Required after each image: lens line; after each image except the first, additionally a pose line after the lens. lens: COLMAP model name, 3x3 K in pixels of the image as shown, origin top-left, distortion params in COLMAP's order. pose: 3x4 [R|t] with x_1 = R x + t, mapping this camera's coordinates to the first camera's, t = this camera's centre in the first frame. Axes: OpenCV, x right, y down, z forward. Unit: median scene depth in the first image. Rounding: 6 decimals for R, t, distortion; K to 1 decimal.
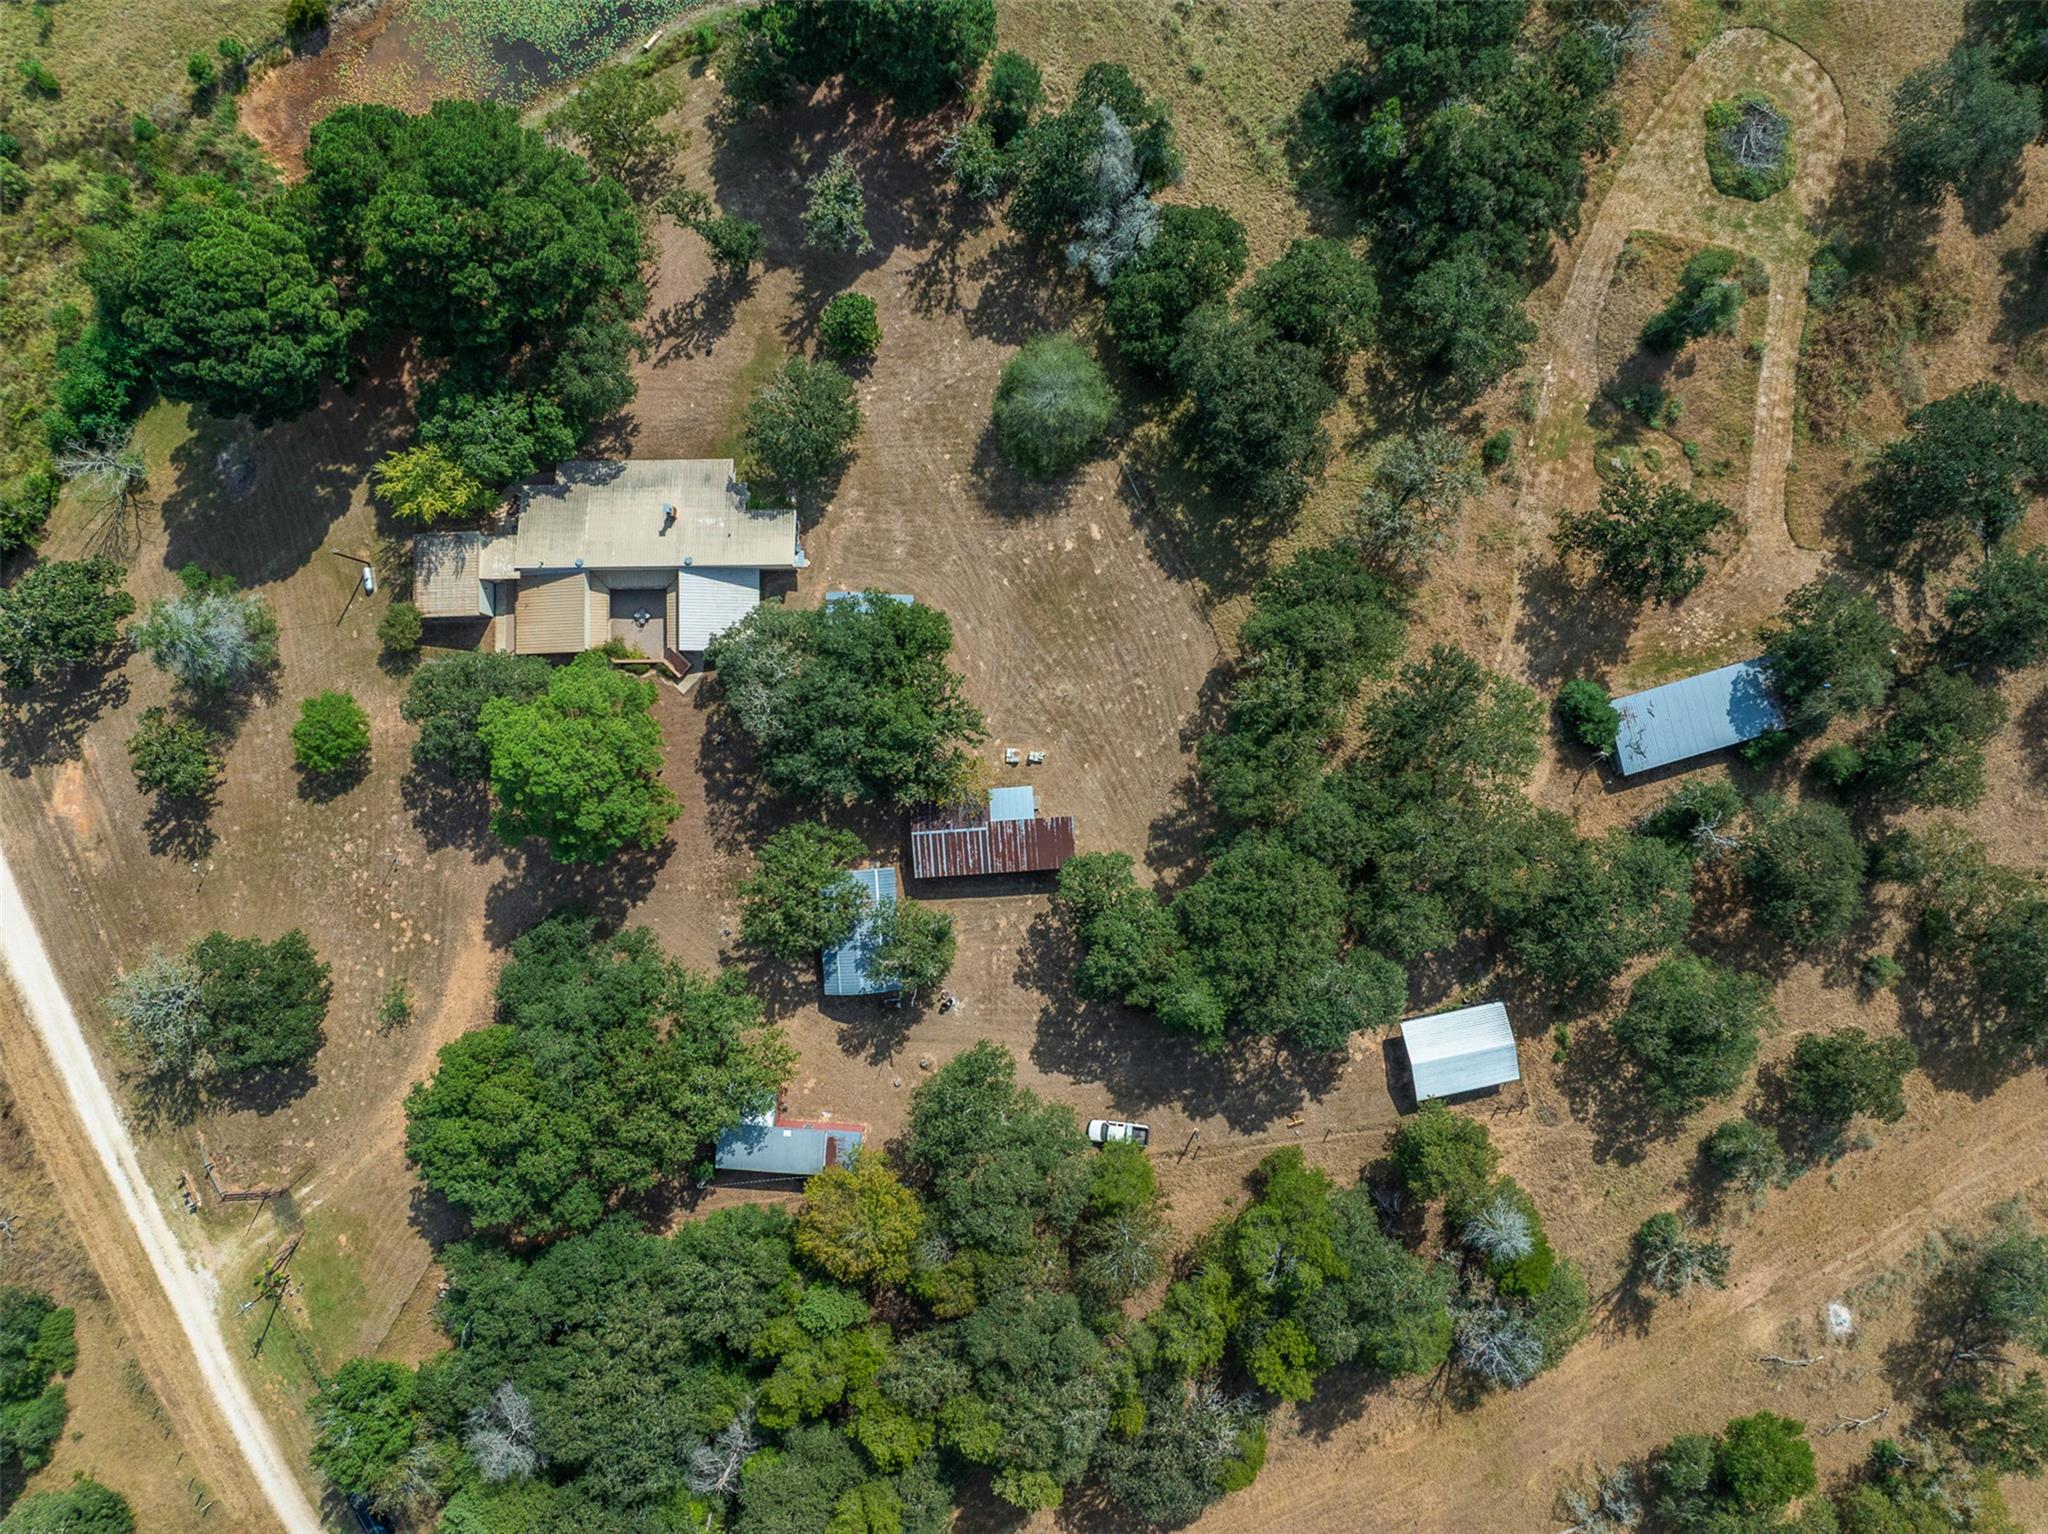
lens RADIAL K [[1428.2, 0, 1023.2], [0, 1428.2, 764.2], [0, 0, 1]] dist [-0.048271, 0.001796]
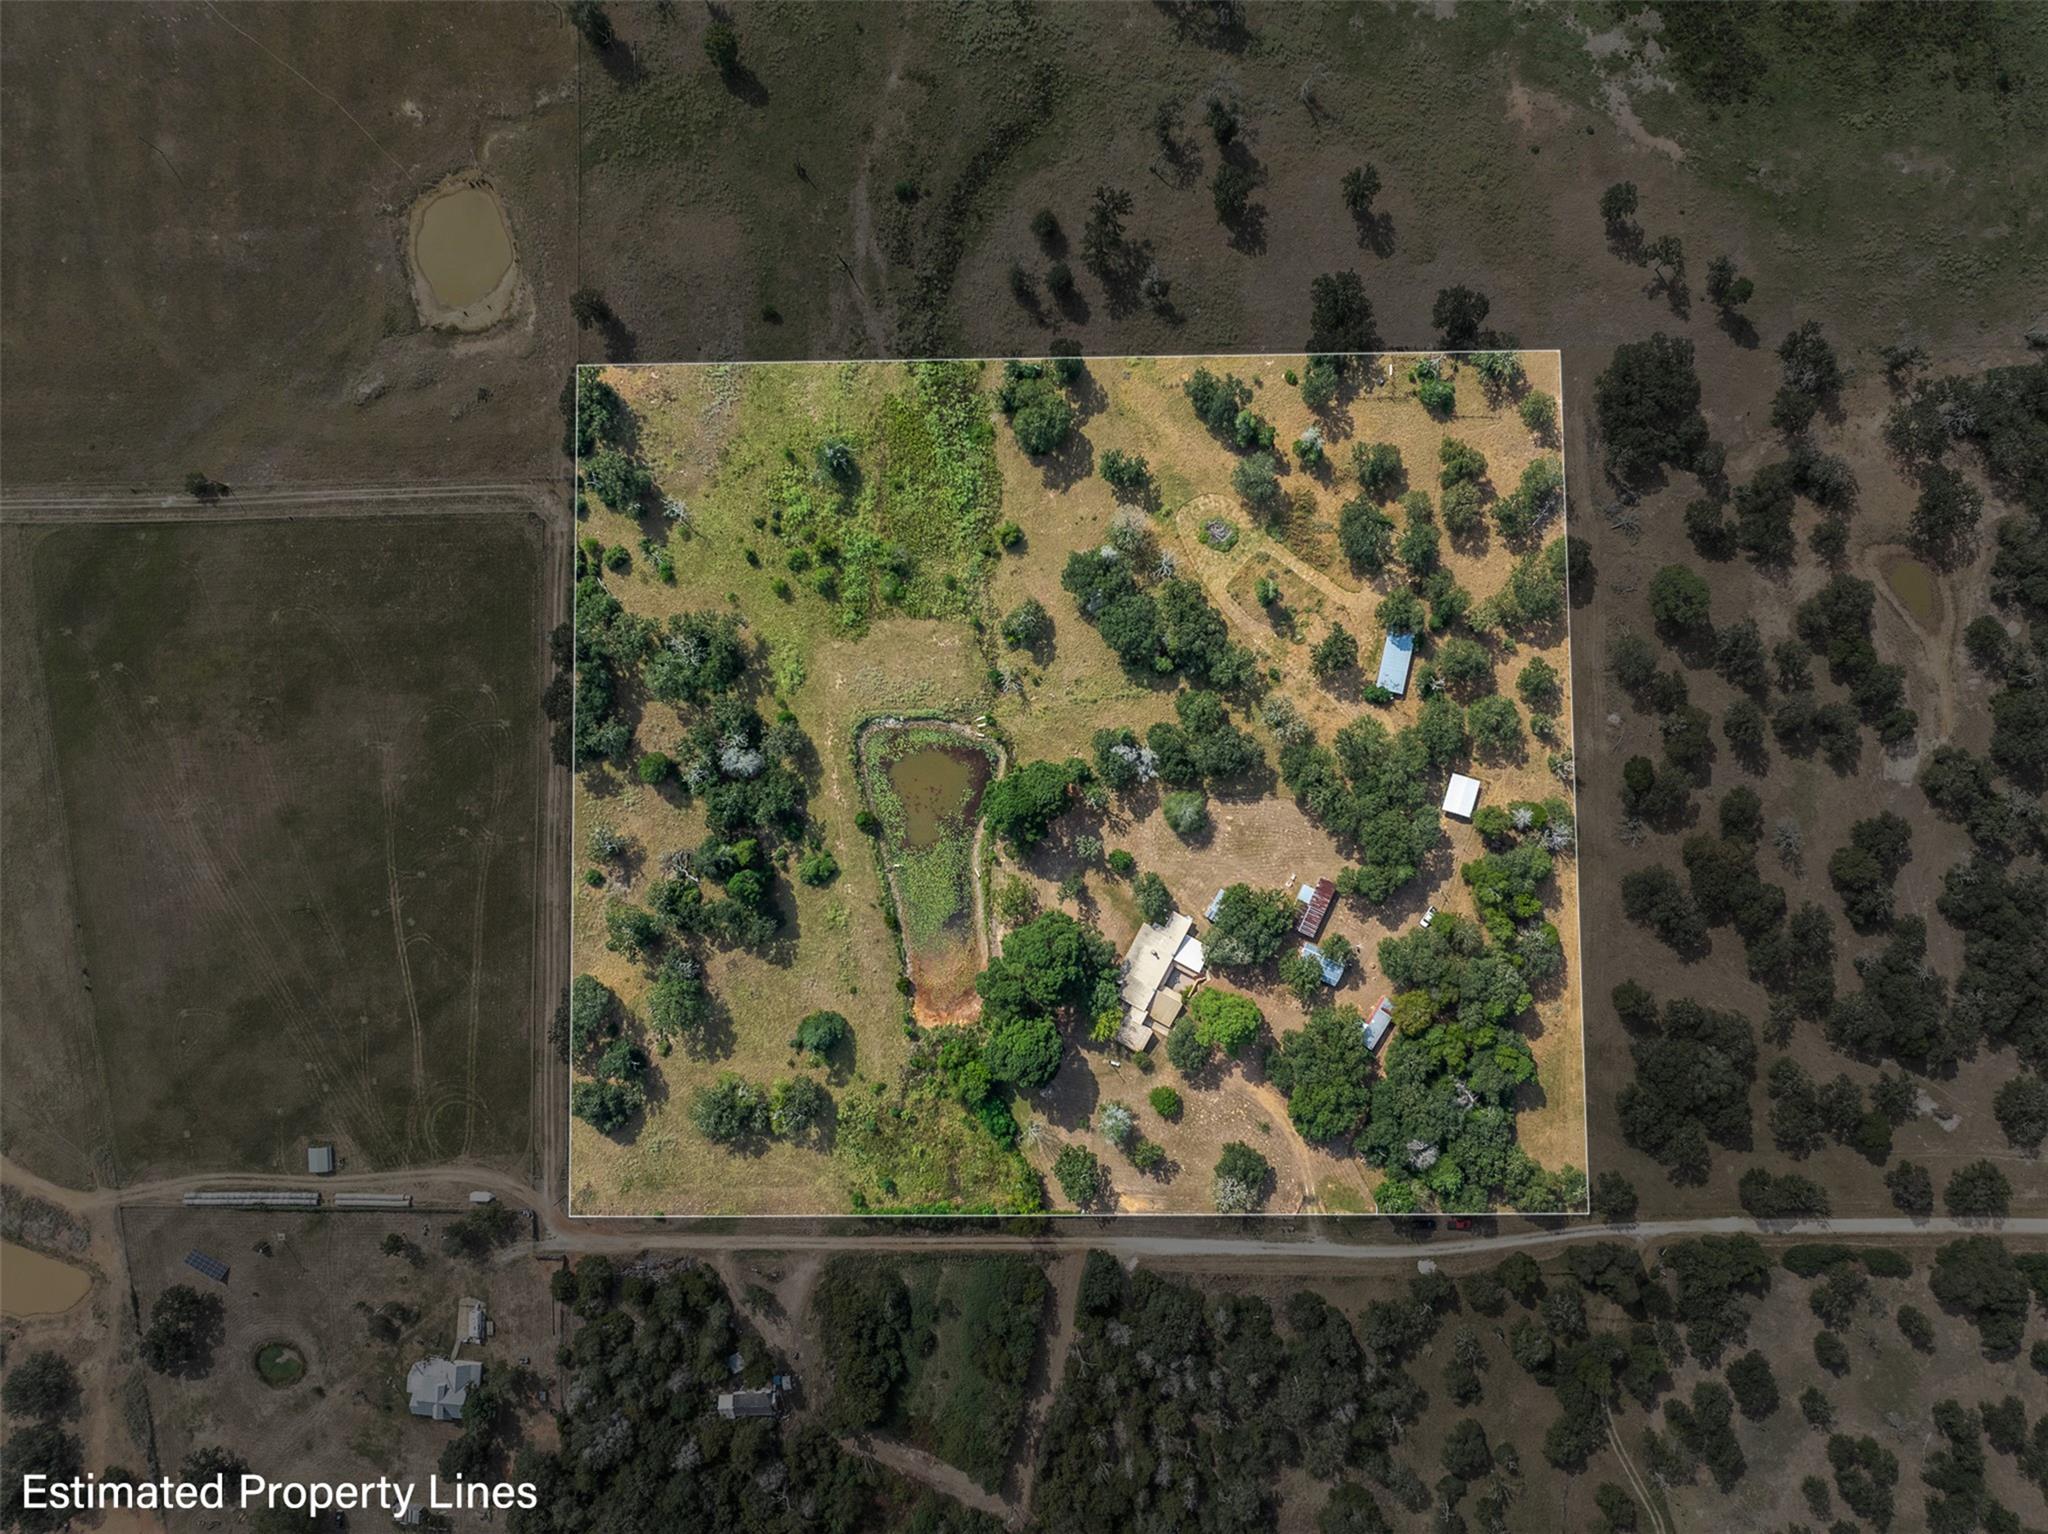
lens RADIAL K [[1428.2, 0, 1024.5], [0, 1428.2, 762.5], [0, 0, 1]] dist [-0.048271, 0.001796]
pose [[0.476808, -0.878976, 0.007455, -0.065570], [0.878899, 0.476598, -0.019749, -0.520063], [0.013806, 0.015968, 0.999777, -1.777455]]
